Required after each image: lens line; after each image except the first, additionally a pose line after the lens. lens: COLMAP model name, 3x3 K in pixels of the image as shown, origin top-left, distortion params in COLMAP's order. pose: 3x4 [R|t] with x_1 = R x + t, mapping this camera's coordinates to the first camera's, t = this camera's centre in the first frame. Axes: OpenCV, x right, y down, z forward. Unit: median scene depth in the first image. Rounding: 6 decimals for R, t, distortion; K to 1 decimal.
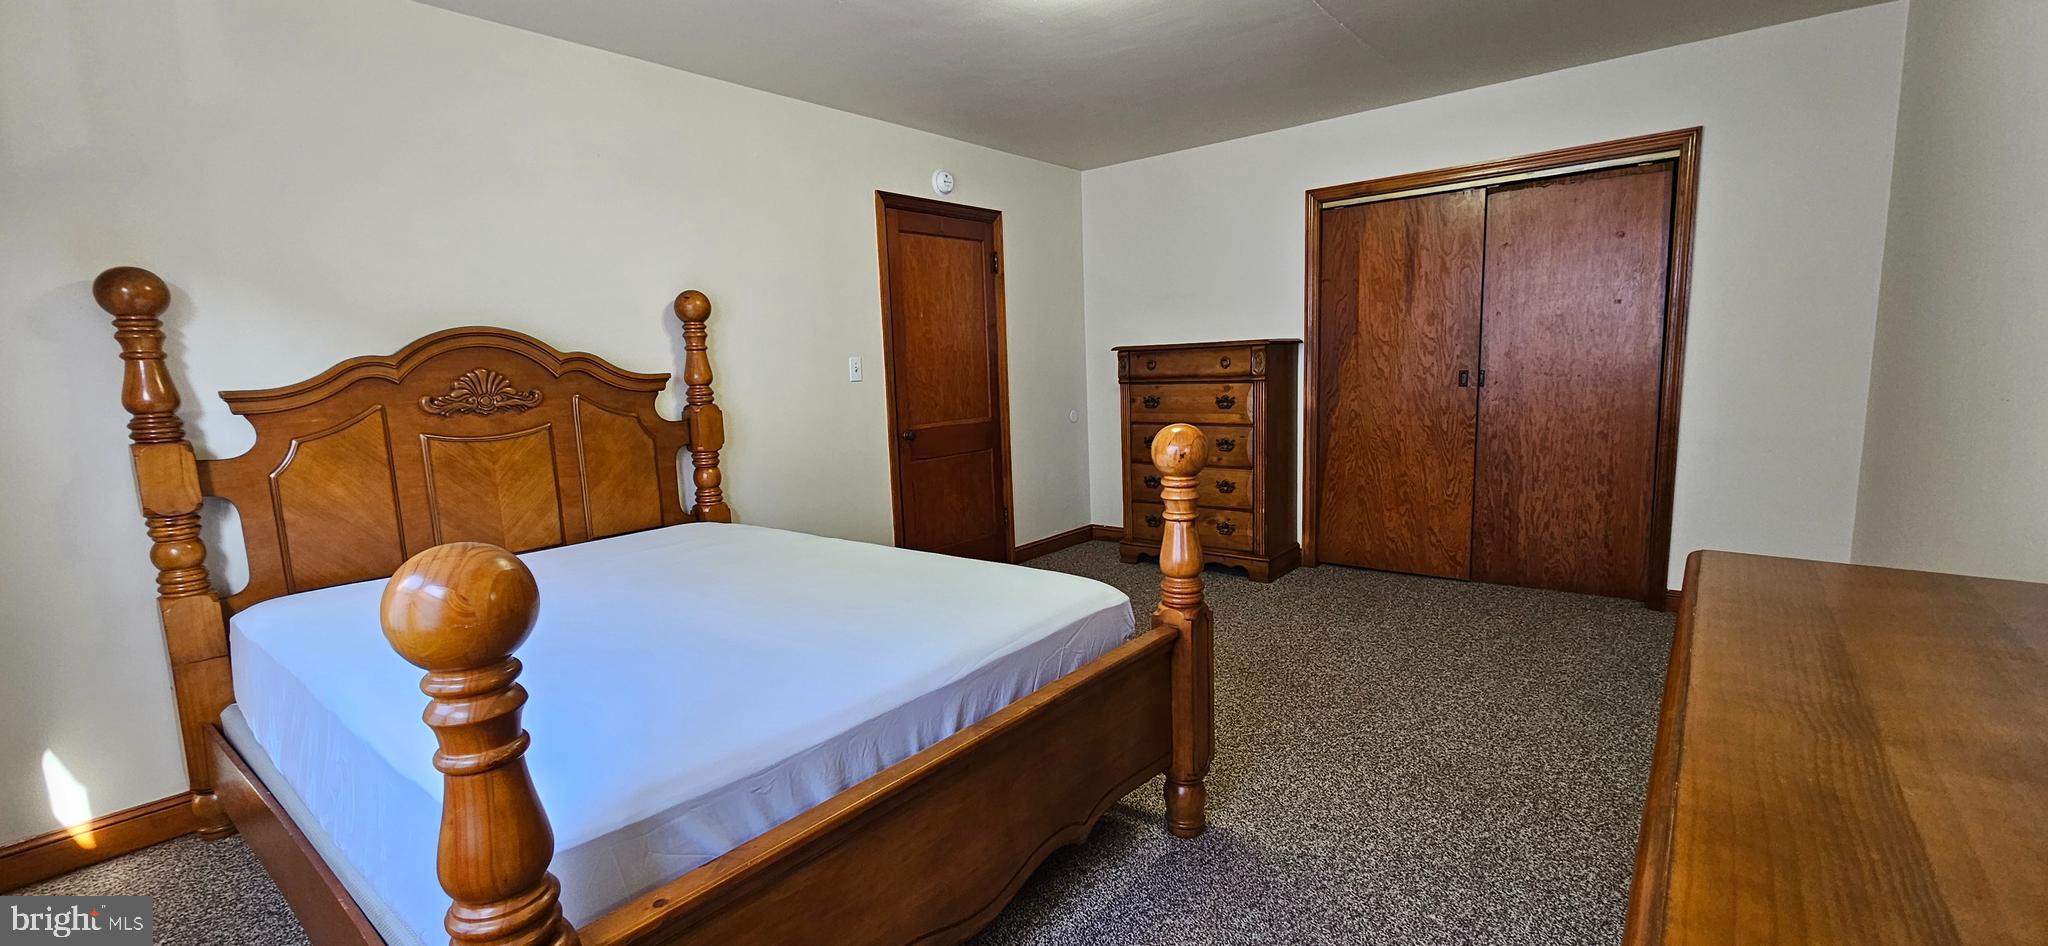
lens RADIAL K [[838.2, 0, 1017.4], [0, 838.2, 476.6], [0, 0, 1]] dist [0.002070, 0.000120]
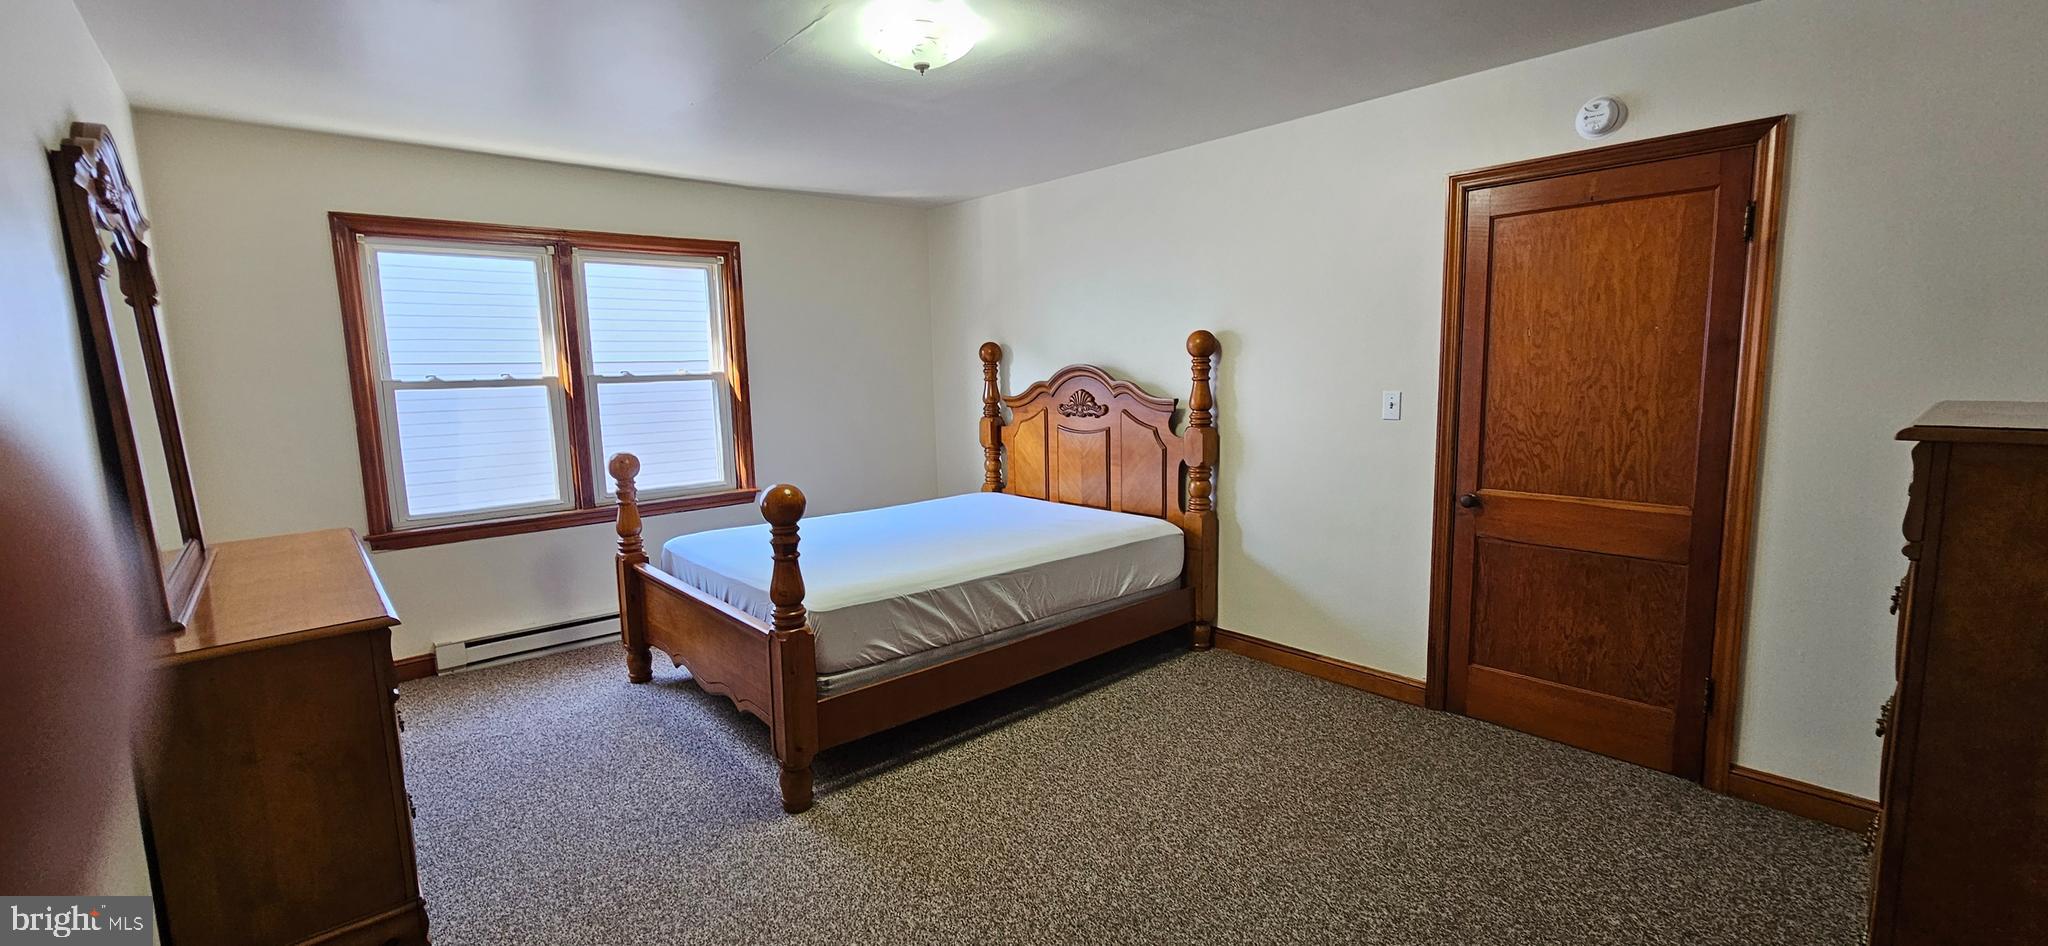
lens RADIAL K [[838.2, 0, 1012.0], [0, 838.2, 468.1], [0, 0, 1]] dist [0.002070, 0.000120]
pose [[-0.155778, 0.157019, -0.975232, 0.768611], [-0.113157, 0.977949, 0.175531, -0.191246], [0.981289, 0.137698, -0.134575, 0.846709]]
